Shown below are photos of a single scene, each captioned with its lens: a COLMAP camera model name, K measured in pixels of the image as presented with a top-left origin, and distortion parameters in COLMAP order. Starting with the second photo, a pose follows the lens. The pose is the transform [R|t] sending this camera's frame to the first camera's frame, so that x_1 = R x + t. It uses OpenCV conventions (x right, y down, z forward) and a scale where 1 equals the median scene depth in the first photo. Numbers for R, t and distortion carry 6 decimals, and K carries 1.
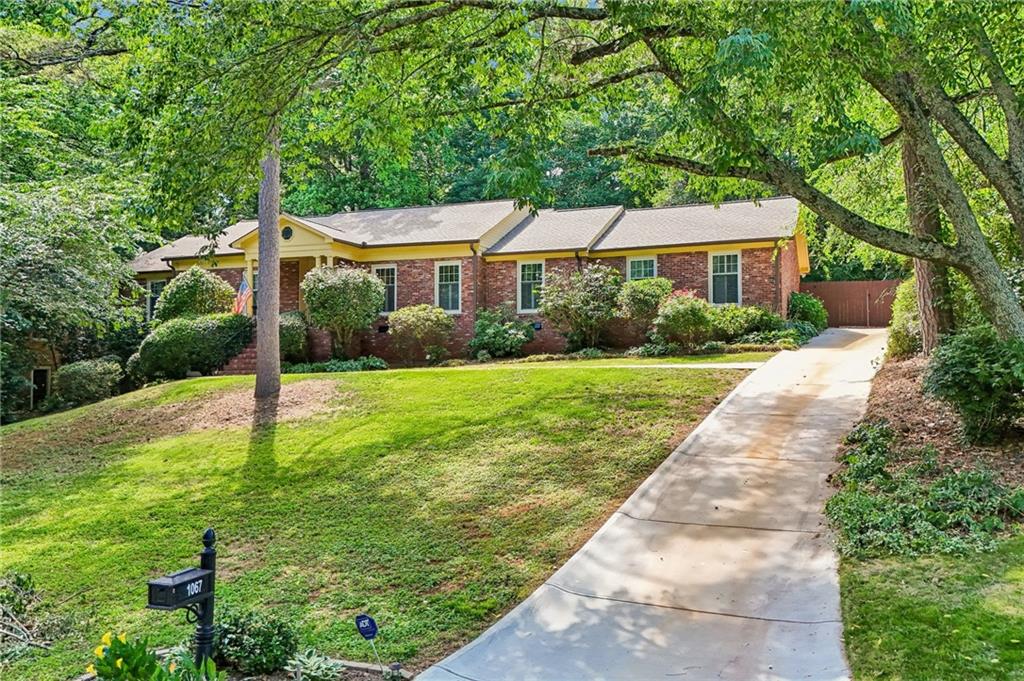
lens RADIAL K [[891.3, 0, 512.9], [0, 891.3, 344.7], [0, 0, 1]] dist [0.048296, -0.071584]
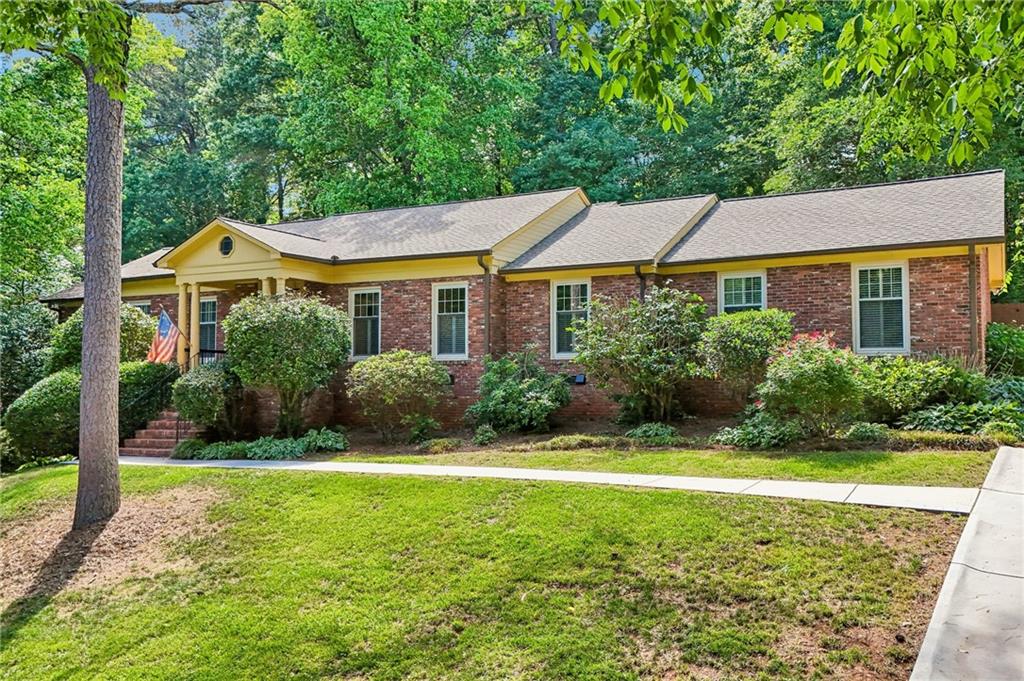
lens RADIAL K [[891.3, 0, 501.9], [0, 891.3, 342.7], [0, 0, 1]] dist [0.048296, -0.071584]
pose [[0.990410, -0.005020, -0.138071, 0.062605], [0.005457, 0.999981, 0.002783, -0.050840], [0.138054, -0.003510, 0.990418, 0.342215]]
